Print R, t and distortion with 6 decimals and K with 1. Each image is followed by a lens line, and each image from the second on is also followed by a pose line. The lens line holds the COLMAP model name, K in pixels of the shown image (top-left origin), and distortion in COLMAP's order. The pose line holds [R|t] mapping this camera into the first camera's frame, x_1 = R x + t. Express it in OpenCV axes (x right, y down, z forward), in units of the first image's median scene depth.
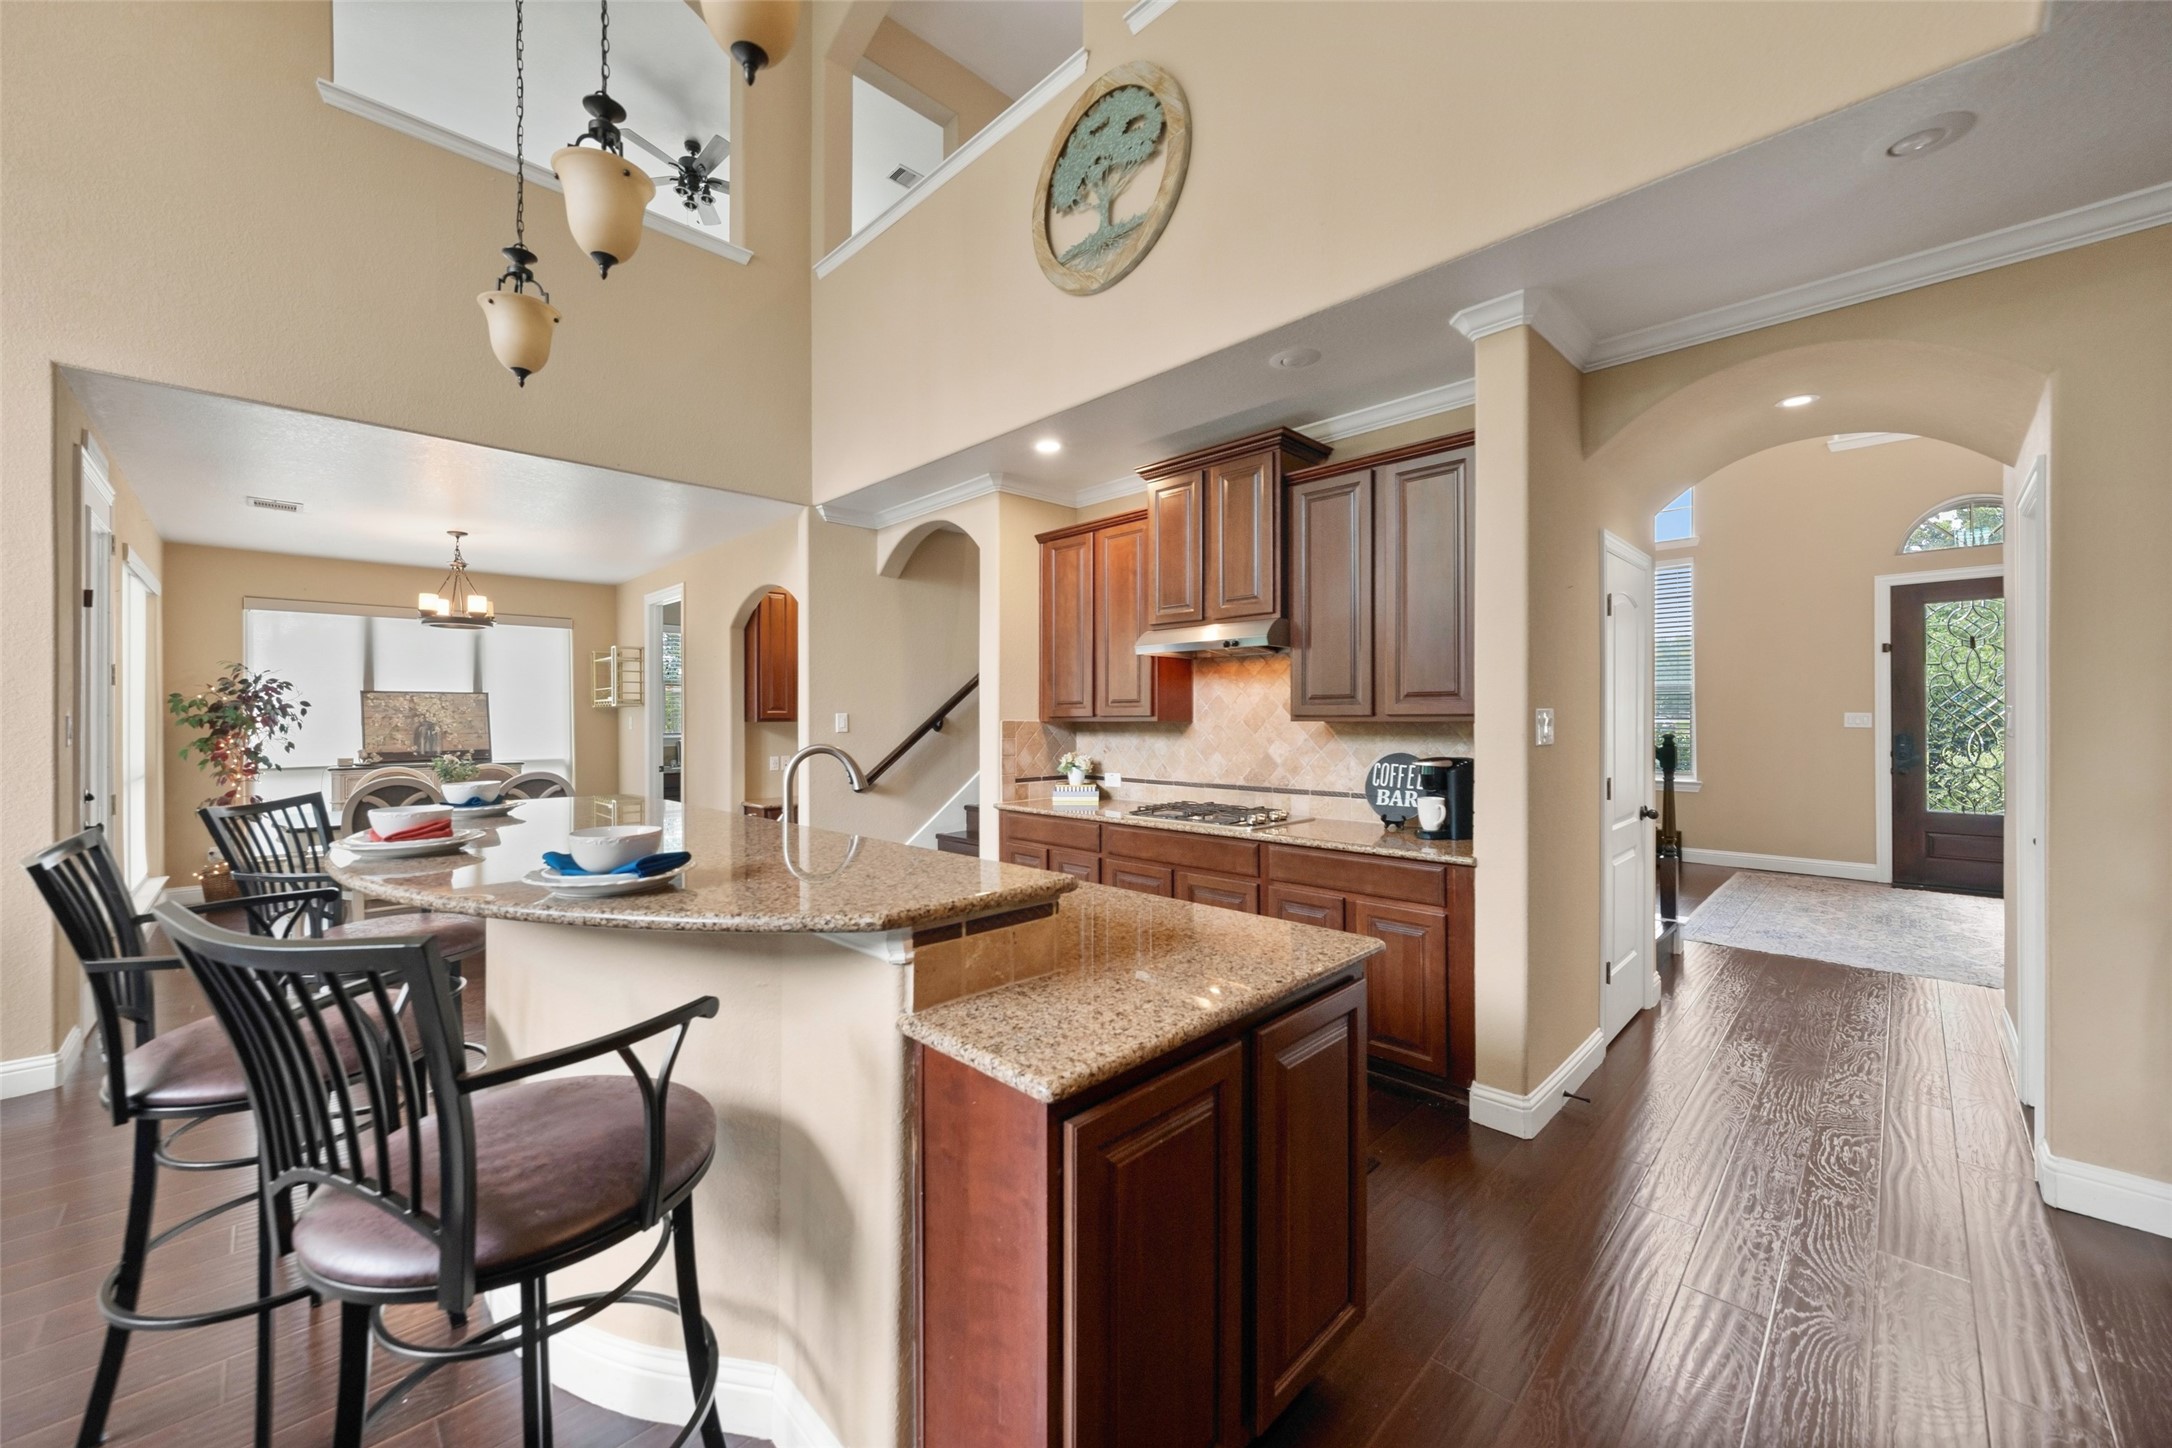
lens RADIAL K [[839.3, 0, 1086.0], [0, 839.3, 724.0], [0, 0, 1]] dist [-0.000511, 0.000008]
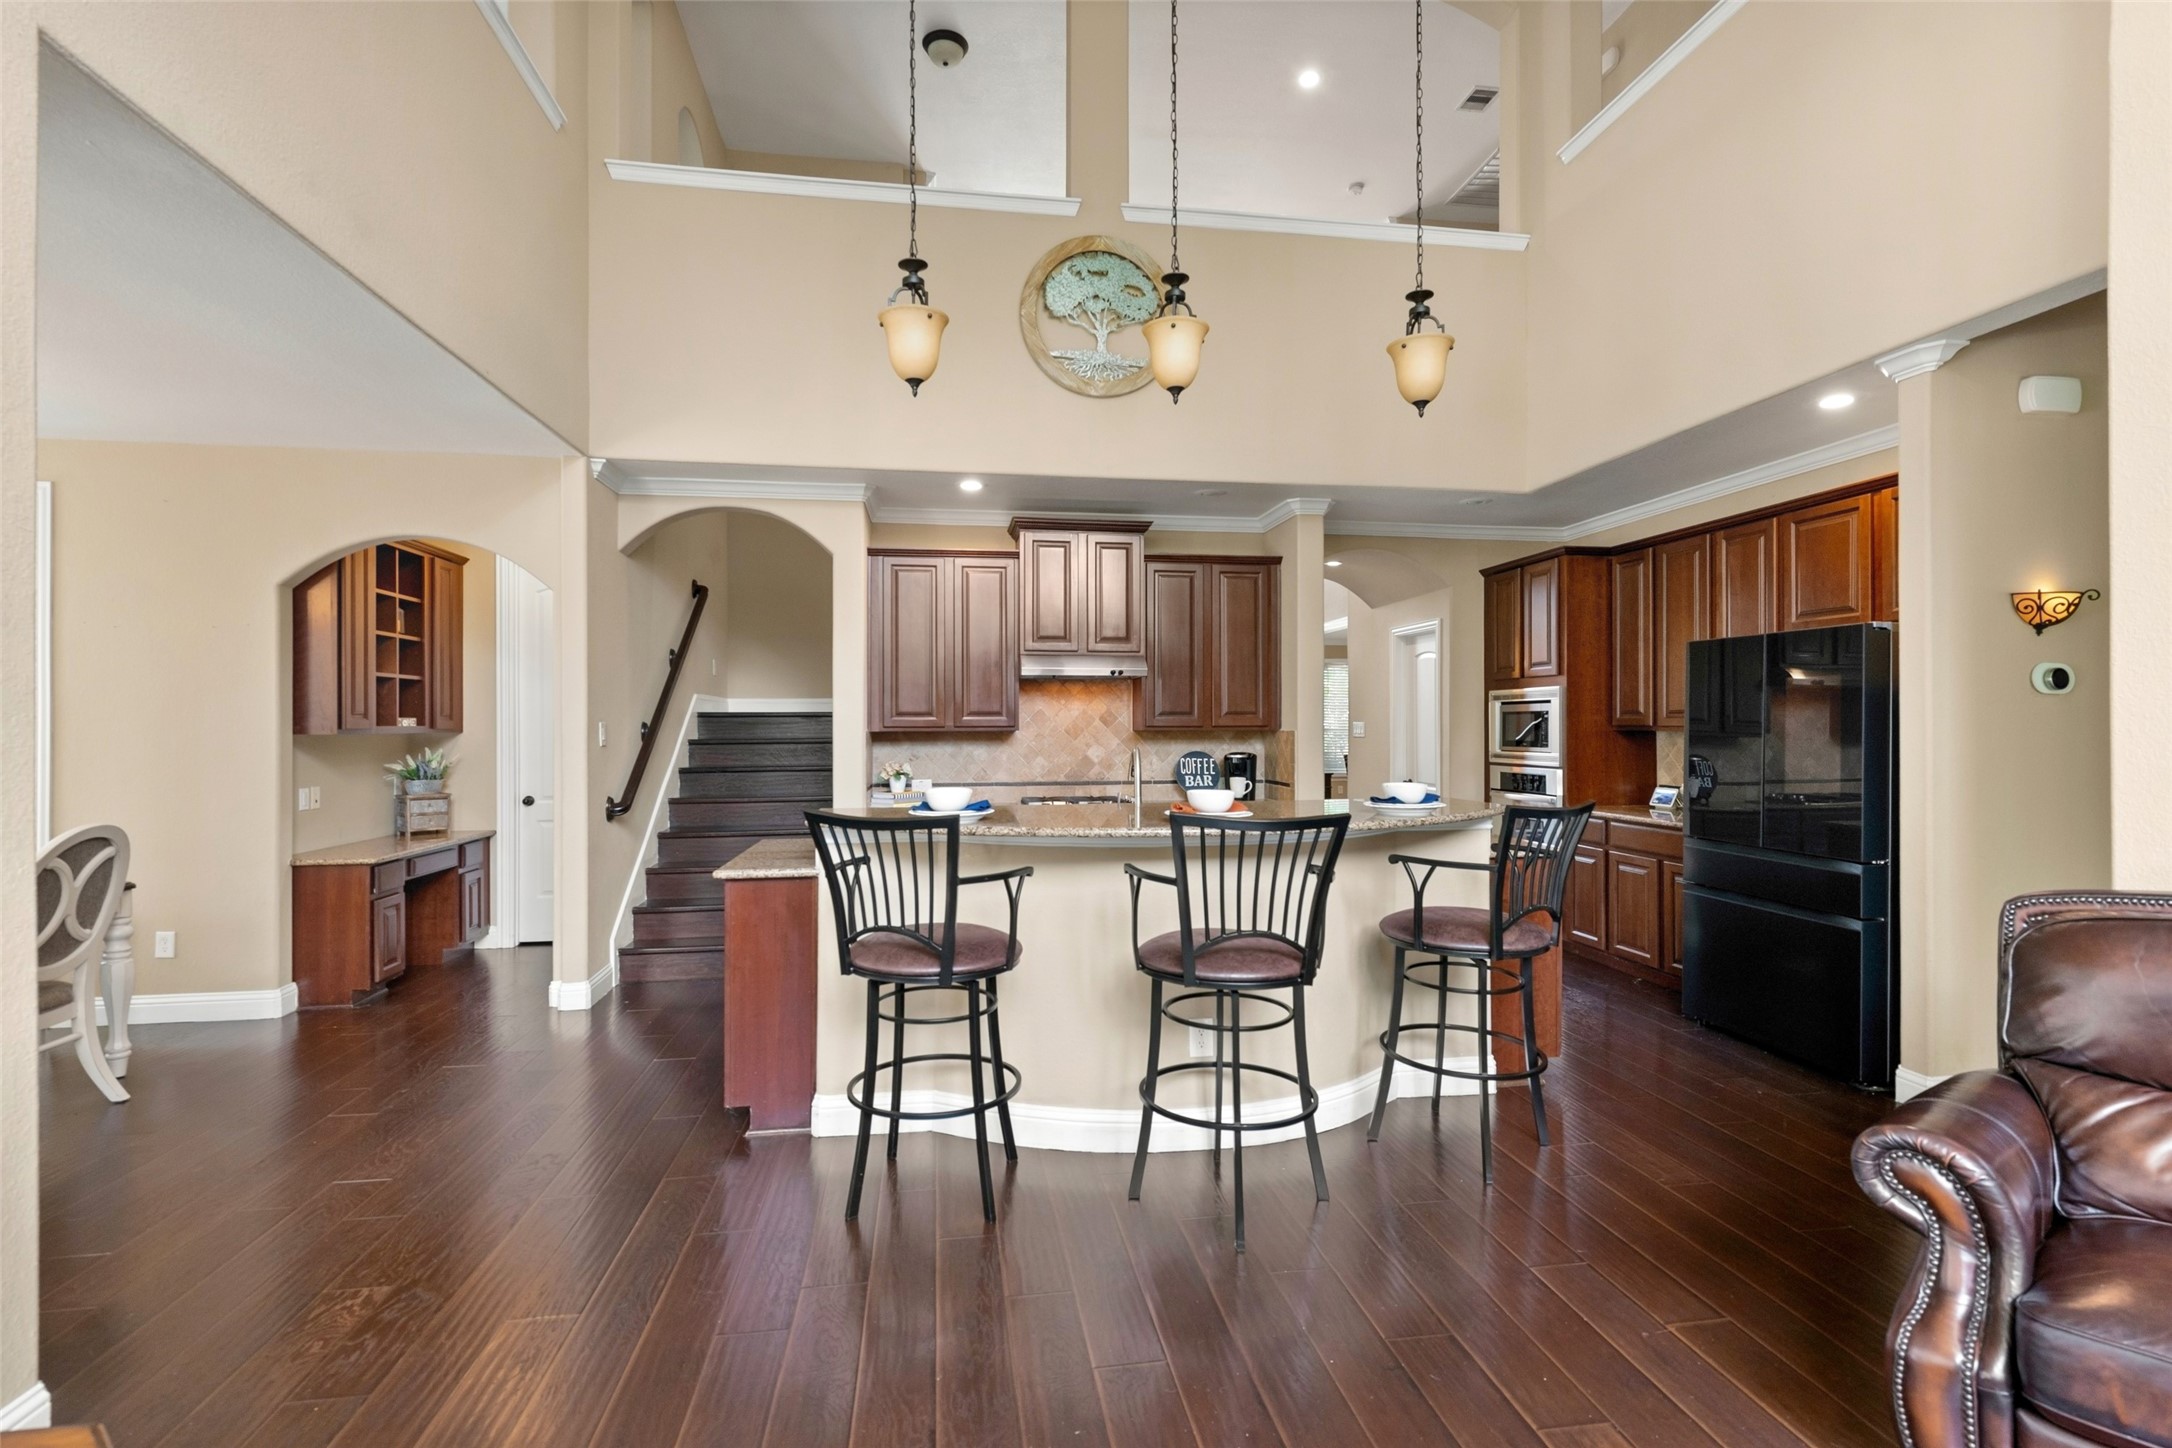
lens RADIAL K [[995.1, 0, 1086.0], [0, 995.1, 724.0], [0, 0, 1]] dist [0.001840, 0.000069]
pose [[0.597678, 0.005420, 0.801718, -1.015270], [0.006935, 0.999905, -0.011930, 0.005262], [-0.801707, 0.012690, 0.597583, 0.083891]]
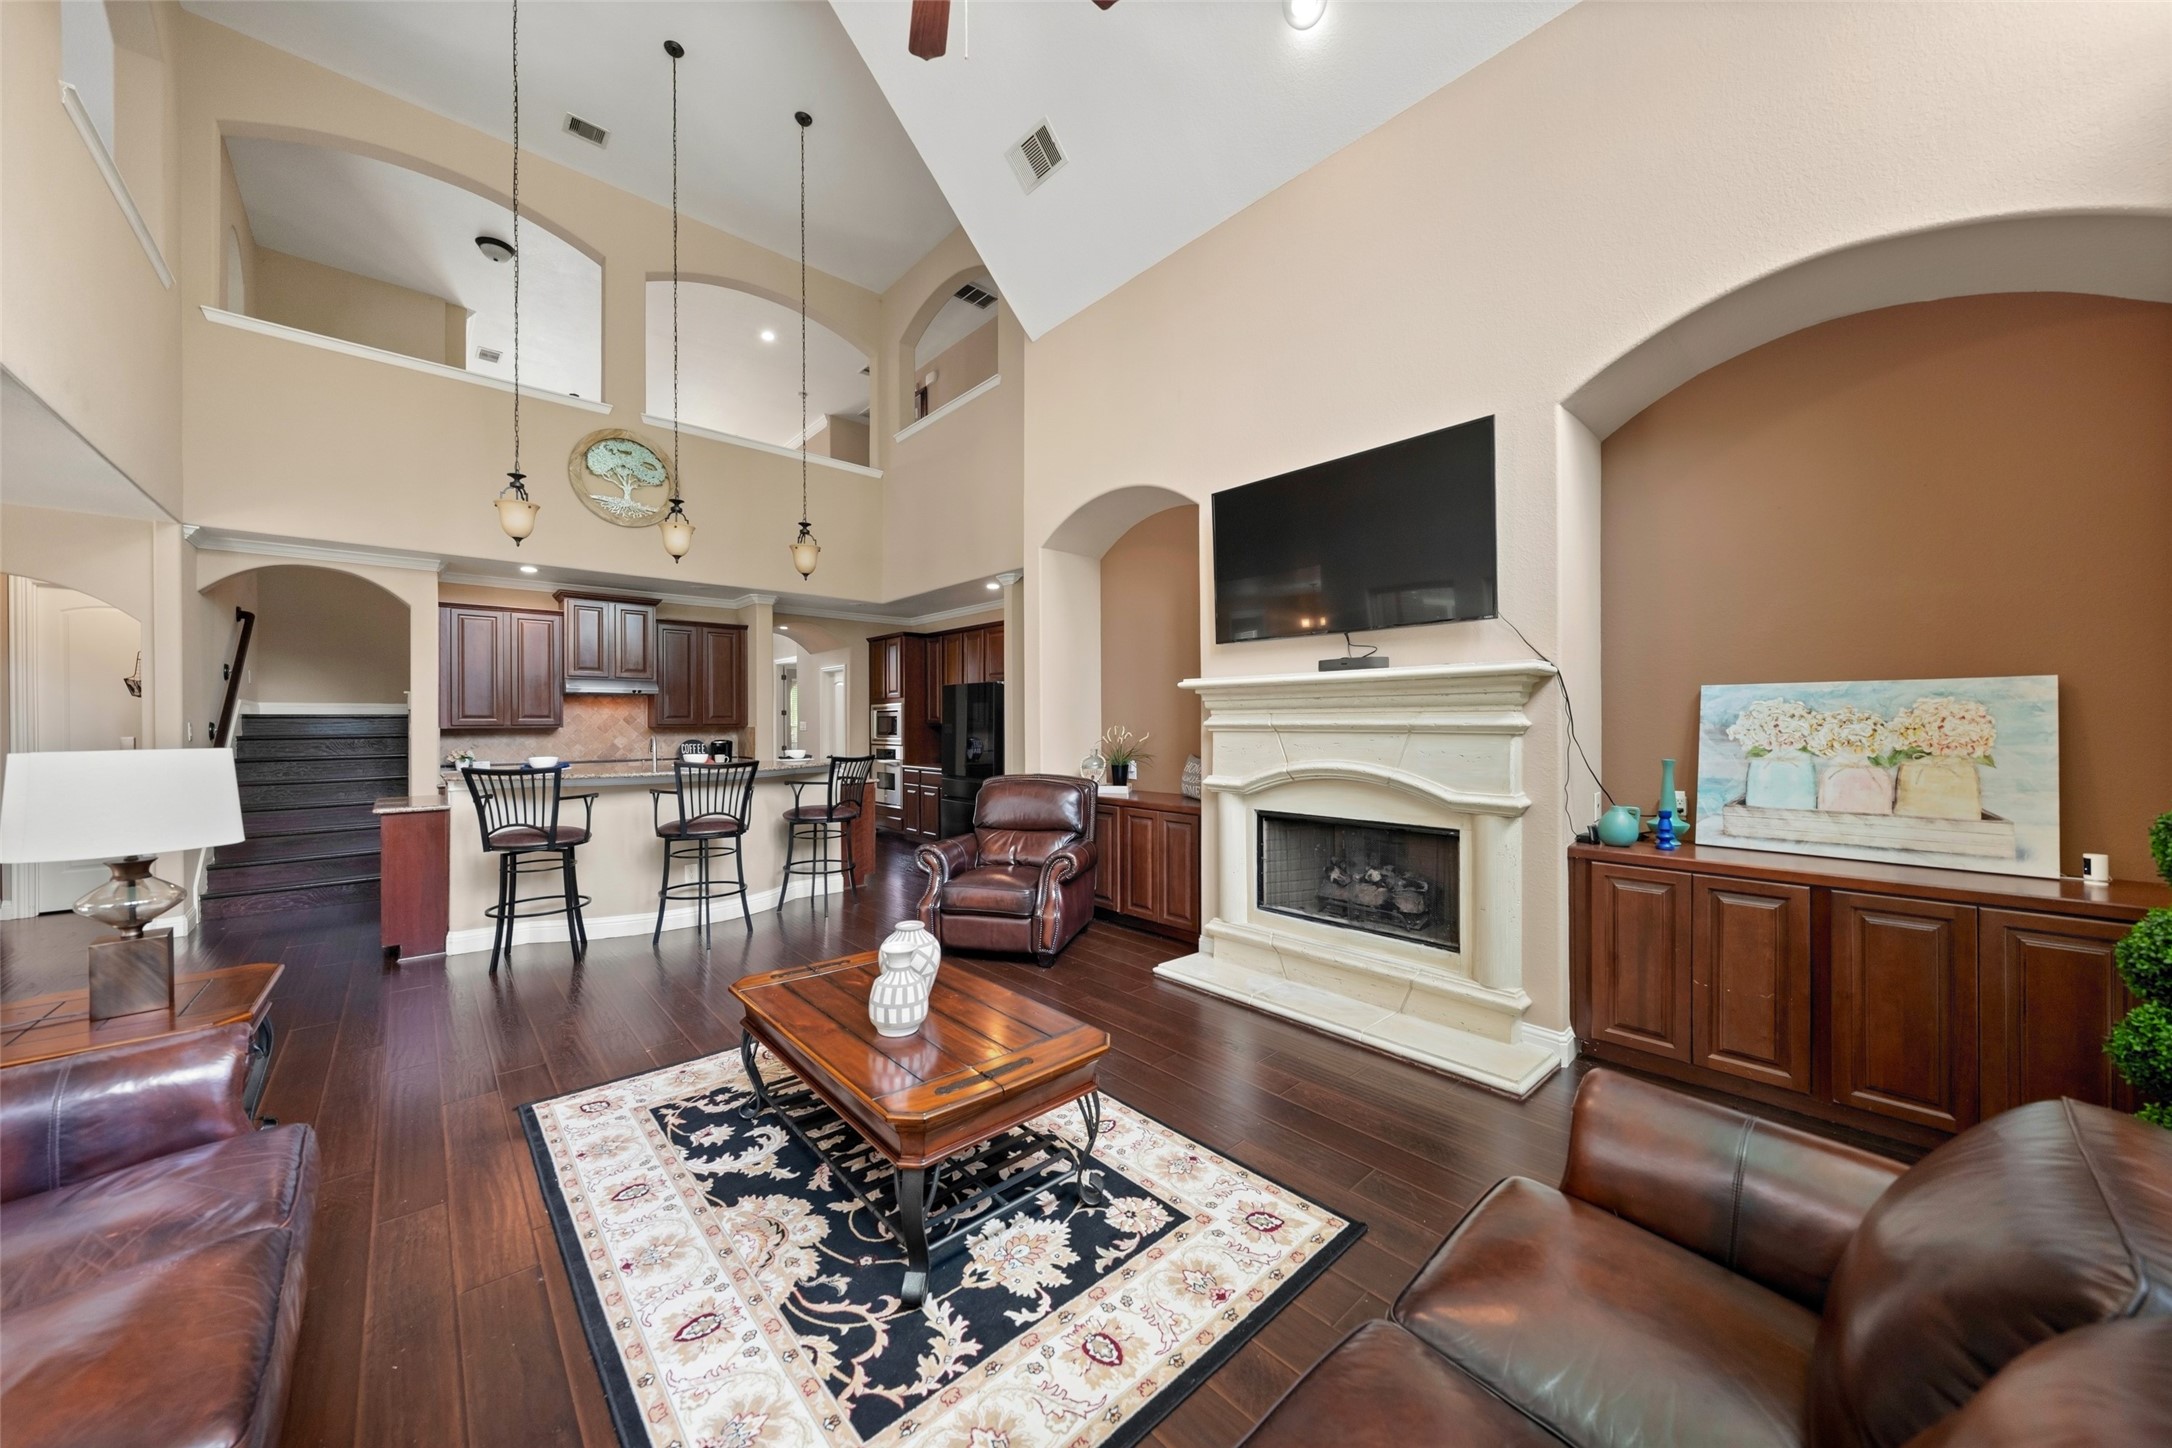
lens RADIAL K [[766.0, 0, 1086.0], [0, 766.0, 724.0], [0, 0, 1]] dist [-0.001144, 0.000007]
pose [[0.063447, 0.002483, 0.997982, -1.547155], [0.013038, 0.999910, -0.003317, 0.010001], [-0.997900, 0.013222, 0.063408, -0.247842]]
